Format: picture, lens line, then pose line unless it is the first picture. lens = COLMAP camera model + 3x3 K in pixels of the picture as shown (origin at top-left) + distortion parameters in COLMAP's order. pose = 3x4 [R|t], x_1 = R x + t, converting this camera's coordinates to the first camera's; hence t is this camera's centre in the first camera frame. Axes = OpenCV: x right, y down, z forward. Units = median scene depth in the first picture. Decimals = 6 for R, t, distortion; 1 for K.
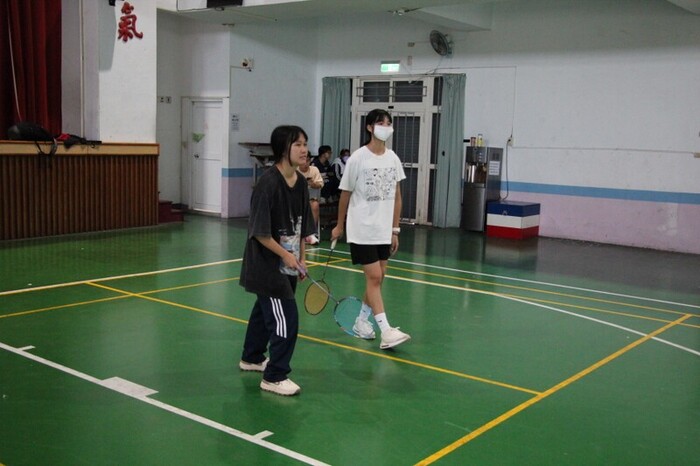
lens RADIAL K [[786.9, 0, 347.0], [0, 786.9, 244.9], [0, 0, 1]] dist [-0.069811, 0.323435]
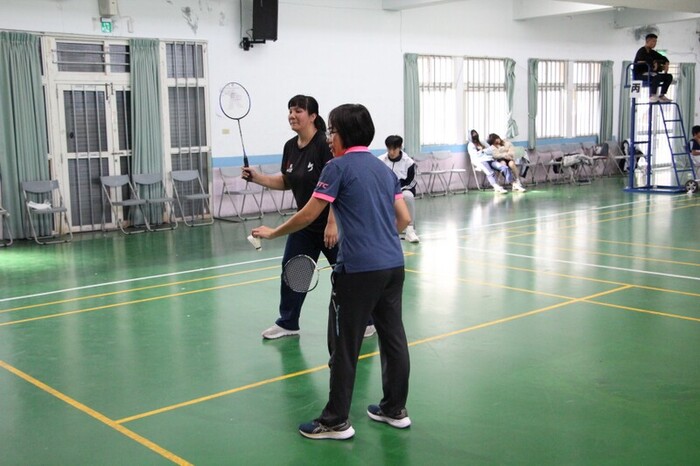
lens RADIAL K [[881.2, 0, 349.5], [0, 881.2, 224.0], [0, 0, 1]] dist [-0.009416, 0.421605]
pose [[0.178746, -0.158254, 0.971085, -0.831829], [0.166457, 0.977616, 0.128679, -0.124074], [-0.969712, 0.138643, 0.201087, 0.702384]]
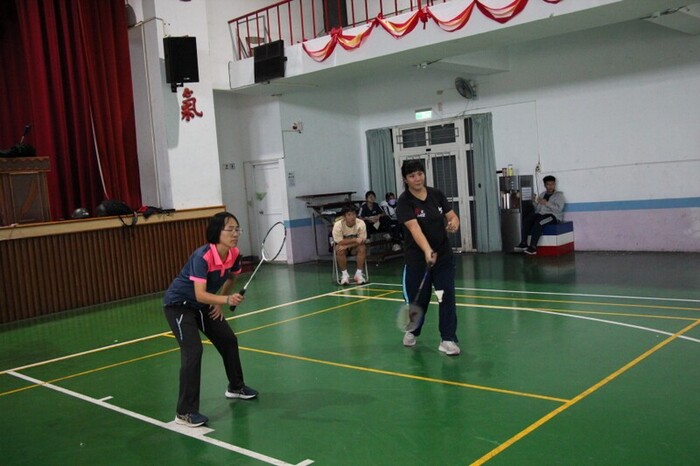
lens RADIAL K [[700.7, 0, 352.3], [0, 700.7, 243.2], [0, 0, 1]] dist [-0.112563, 0.235690]
pose [[0.990574, -0.106394, -0.086273, 0.022633], [0.101801, 0.993227, -0.056000, 0.000485], [0.091646, 0.046689, 0.994696, 0.013625]]
